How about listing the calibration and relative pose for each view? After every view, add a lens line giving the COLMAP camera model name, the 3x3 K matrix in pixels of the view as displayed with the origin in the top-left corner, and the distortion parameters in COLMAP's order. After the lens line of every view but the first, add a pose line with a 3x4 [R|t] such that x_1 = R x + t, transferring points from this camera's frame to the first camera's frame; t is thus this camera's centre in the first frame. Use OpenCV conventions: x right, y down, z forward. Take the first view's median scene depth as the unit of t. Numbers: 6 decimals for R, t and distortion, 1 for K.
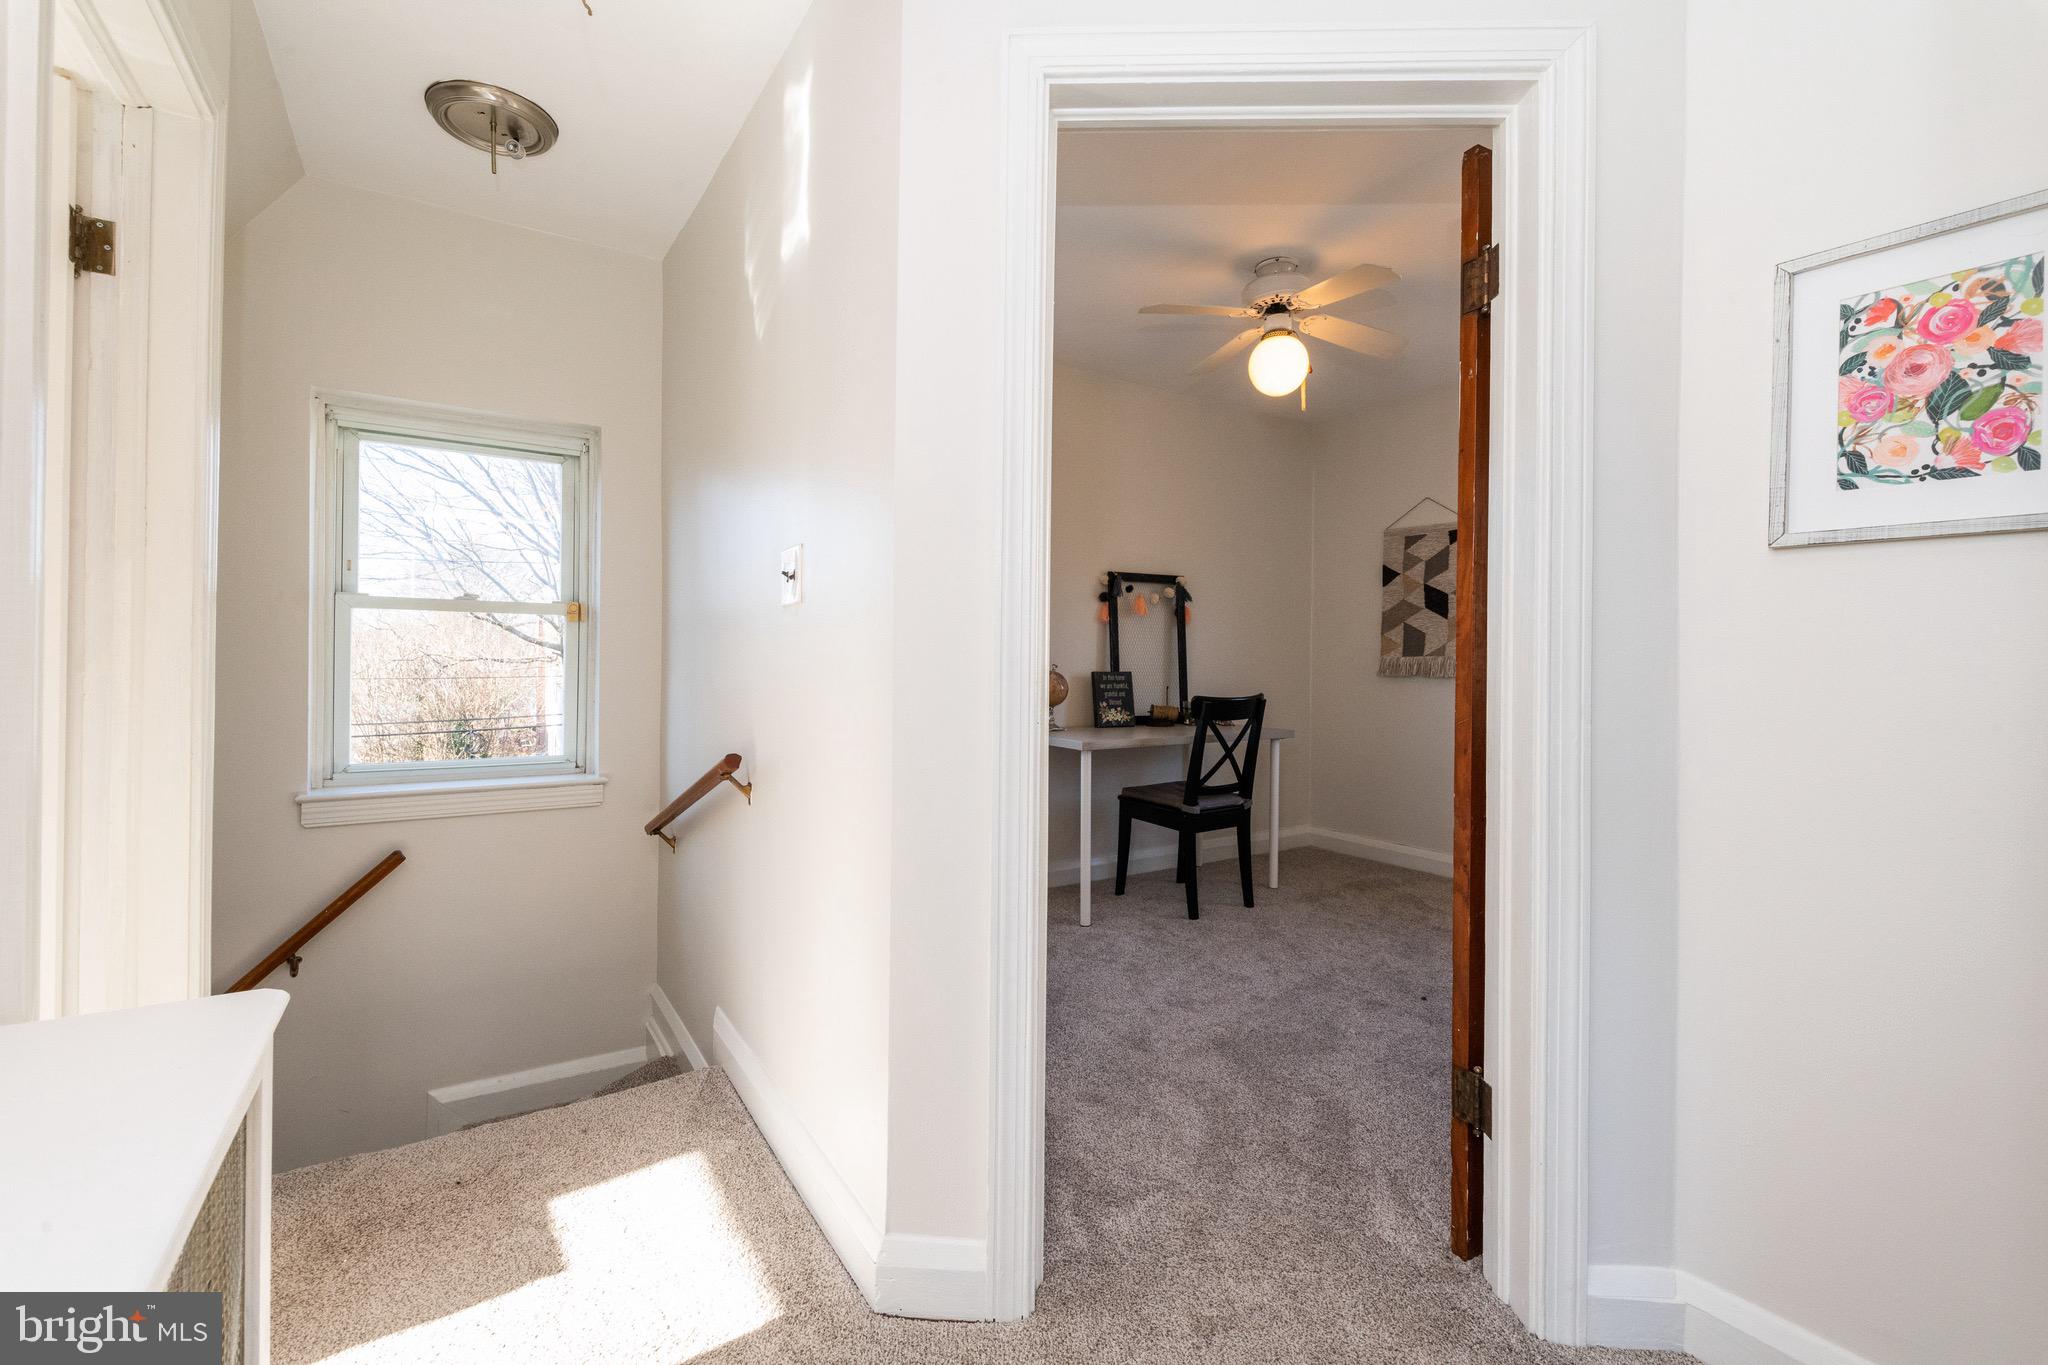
lens RADIAL K [[880.7, 0, 1017.5], [0, 880.7, 665.6], [0, 0, 1]] dist [0.000808, -0.000234]
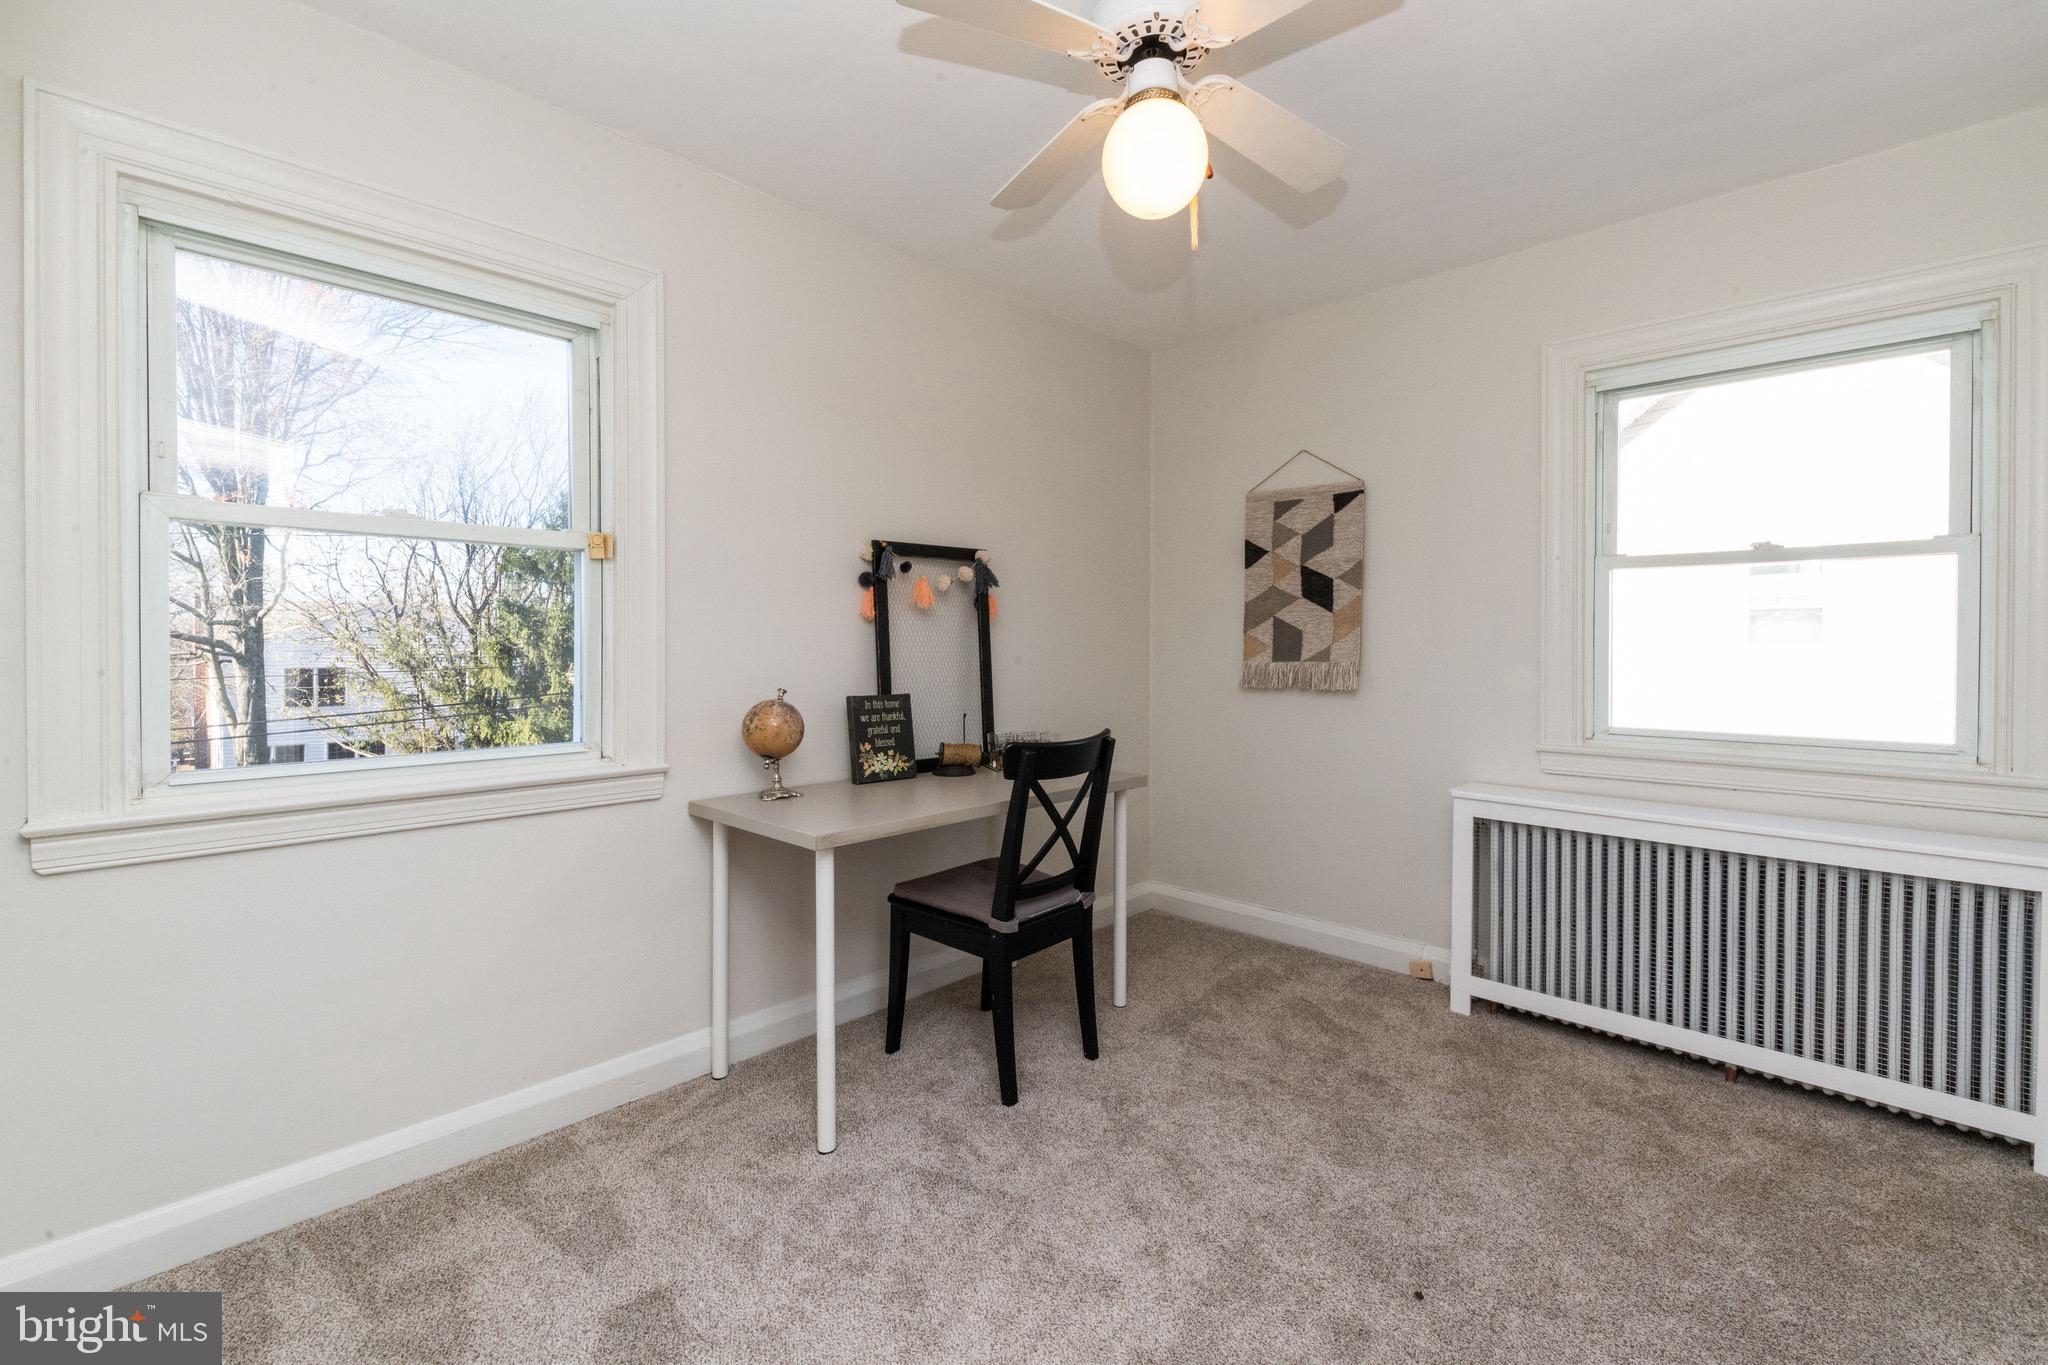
lens RADIAL K [[880.7, 0, 1017.5], [0, 880.7, 665.6], [0, 0, 1]] dist [0.000808, -0.000234]
pose [[0.974578, -0.014726, 0.223565, 0.061349], [0.011135, 0.999788, 0.017314, -0.024568], [-0.223772, -0.014384, 0.974535, 0.344069]]
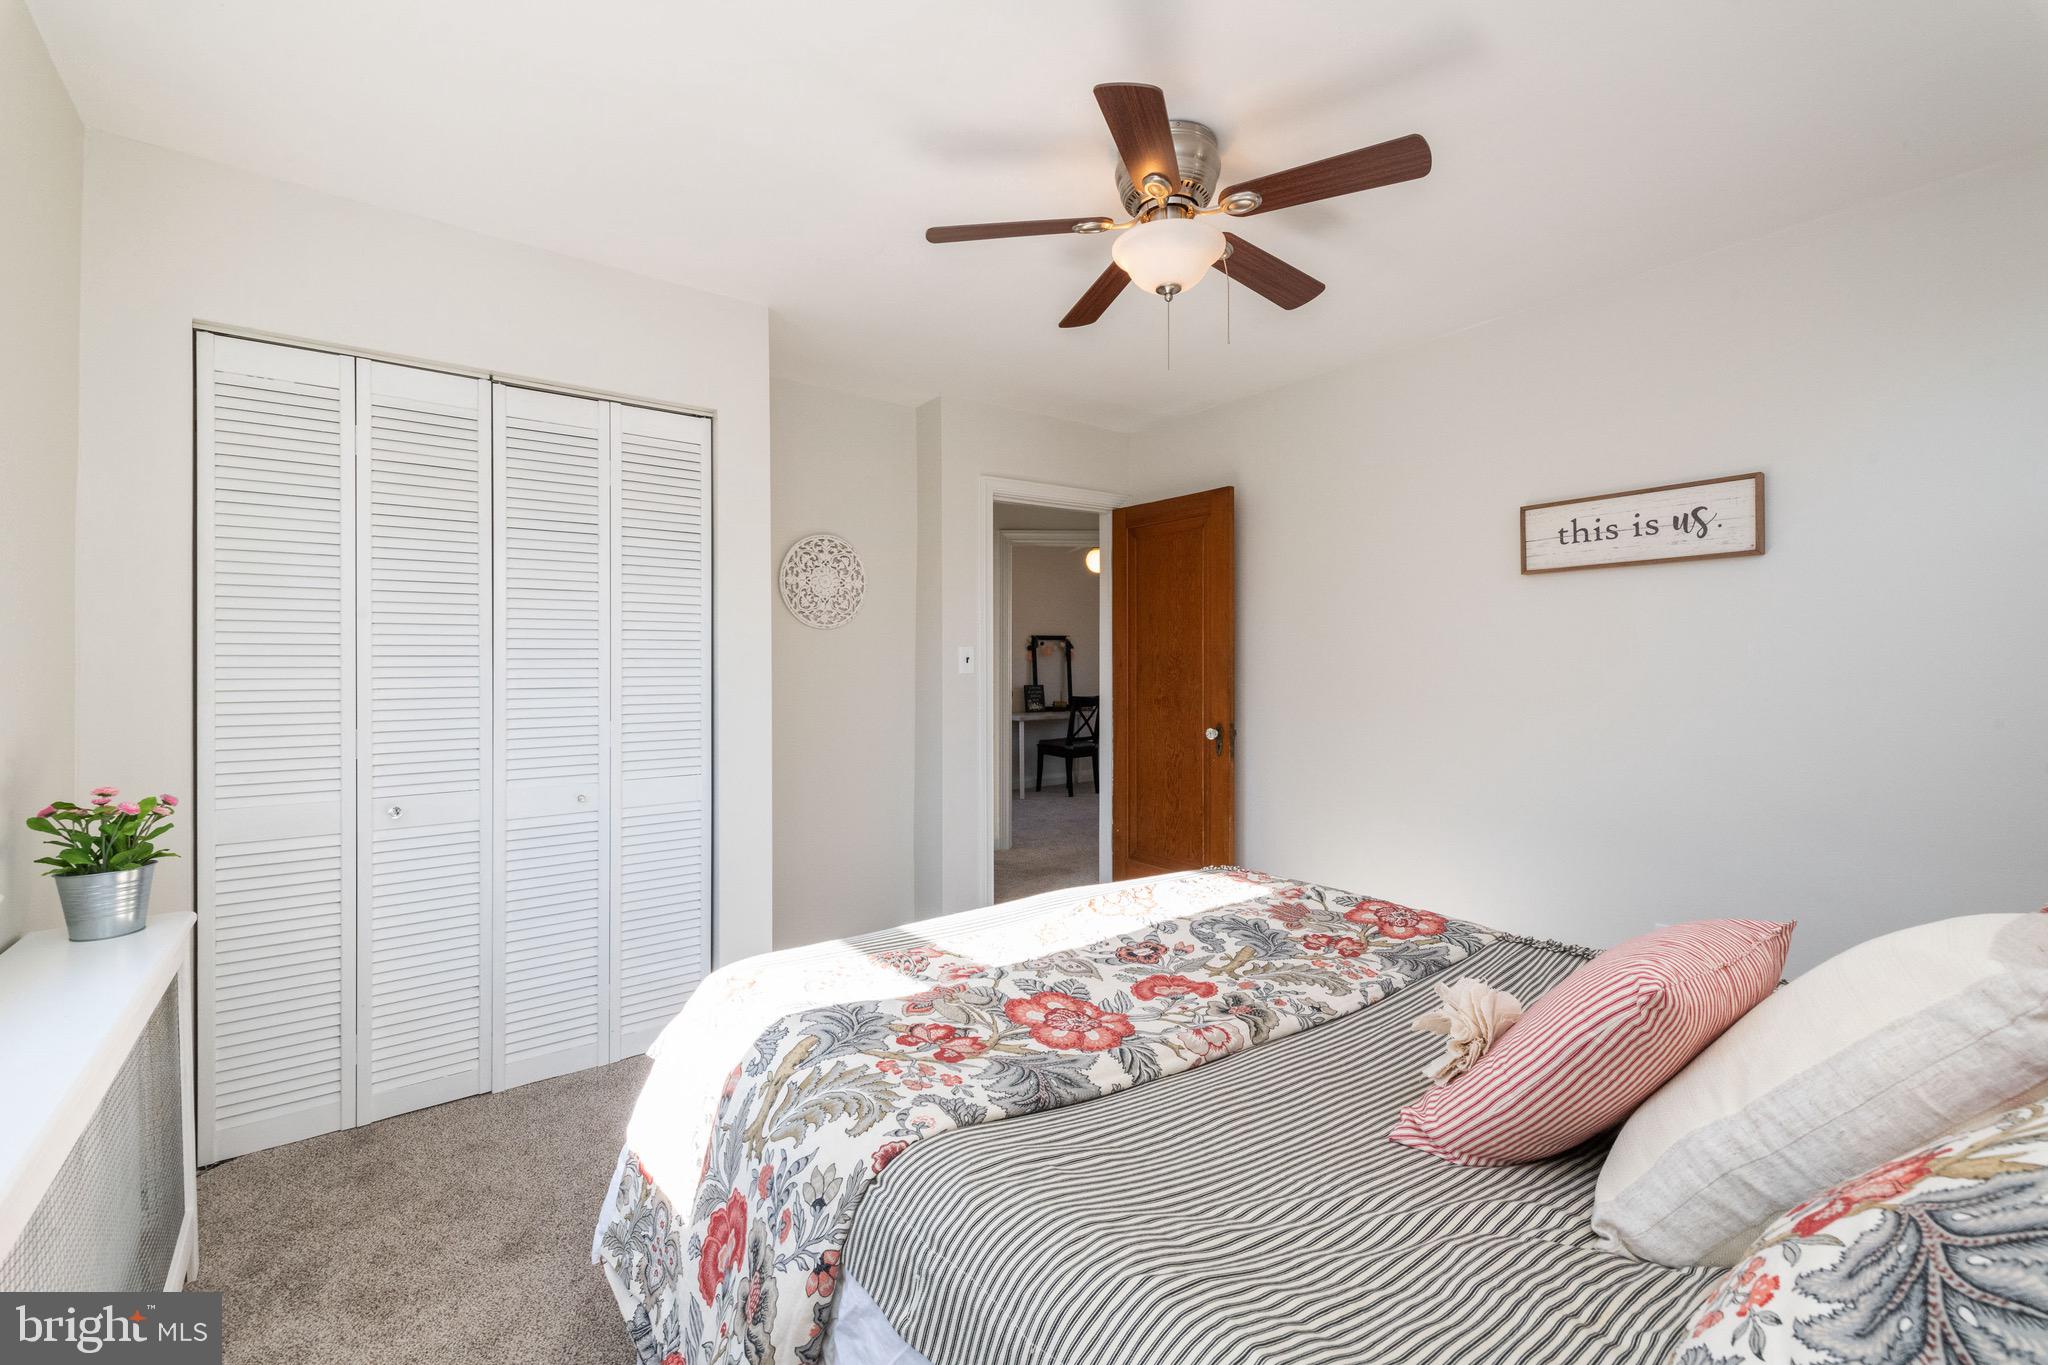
lens RADIAL K [[880.7, 0, 1017.5], [0, 880.7, 665.6], [0, 0, 1]] dist [0.000808, -0.000234]
pose [[0.997159, -0.009202, 0.074760, -0.082032], [0.008661, 0.999934, 0.007552, -0.053802], [-0.074825, -0.006883, 0.997173, -1.025145]]
